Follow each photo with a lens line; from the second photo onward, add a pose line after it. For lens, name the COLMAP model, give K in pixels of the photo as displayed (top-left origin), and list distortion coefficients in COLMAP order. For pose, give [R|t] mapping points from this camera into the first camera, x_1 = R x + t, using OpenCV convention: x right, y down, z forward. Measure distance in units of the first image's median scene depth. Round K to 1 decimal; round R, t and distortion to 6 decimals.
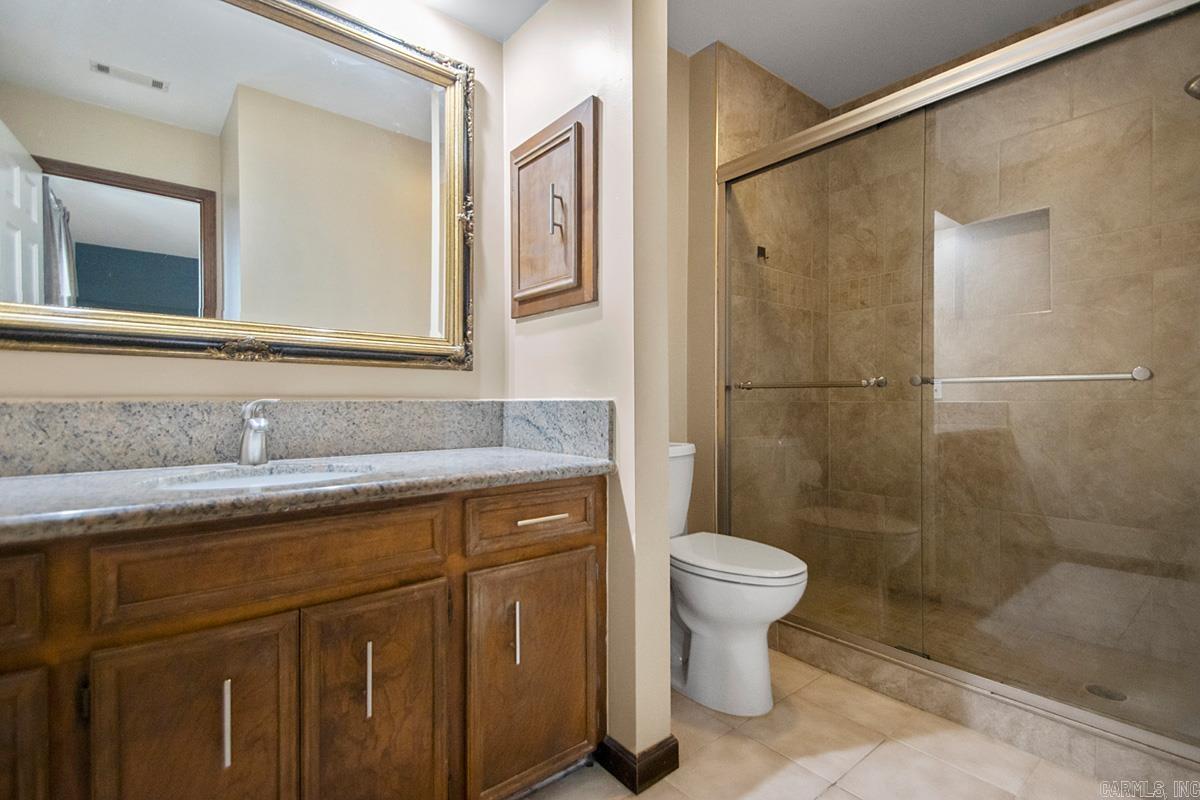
lens RADIAL K [[567.8, 0, 633.2], [0, 567.8, 404.0], [0, 0, 1]] dist [0.037501, -0.017668]
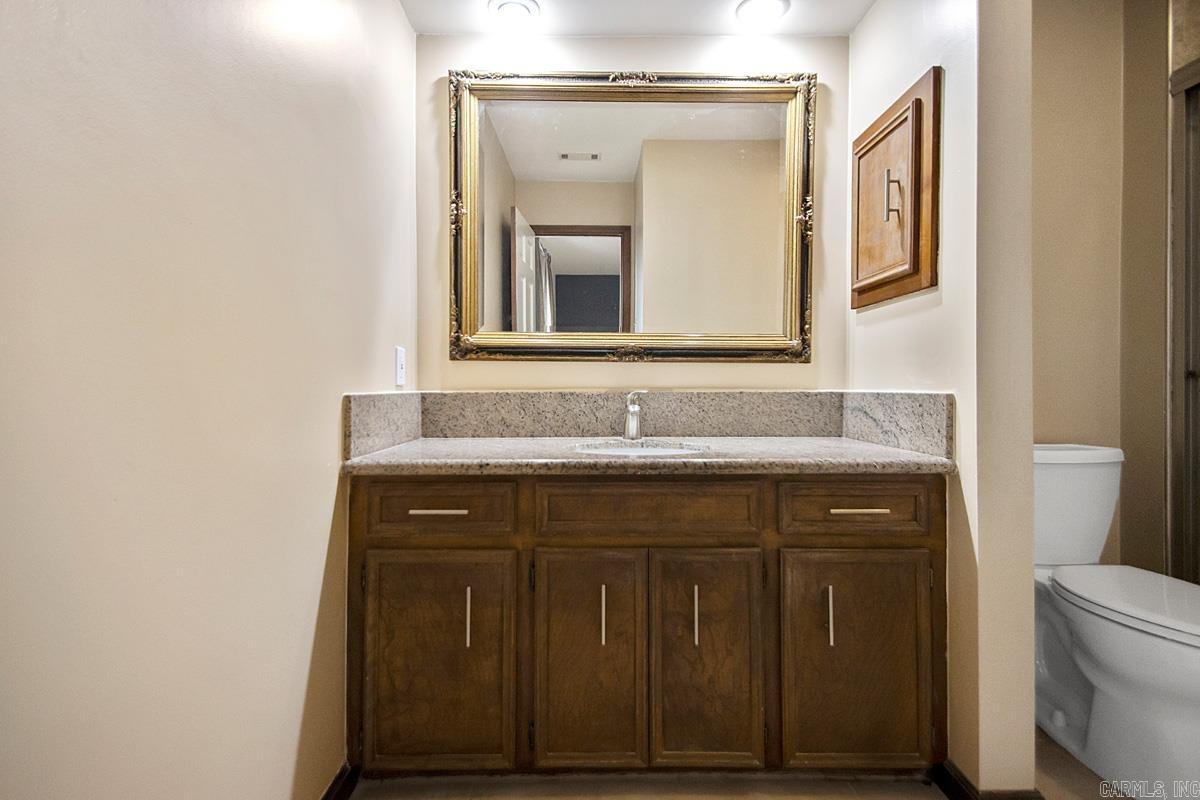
lens RADIAL K [[567.8, 0, 605.7], [0, 567.8, 390.0], [0, 0, 1]] dist [0.037501, -0.017668]
pose [[0.777844, 0.005960, -0.628430, 0.112886], [-0.006978, 0.999975, 0.000846, -0.009203], [0.628419, 0.003727, 0.777866, -0.066160]]
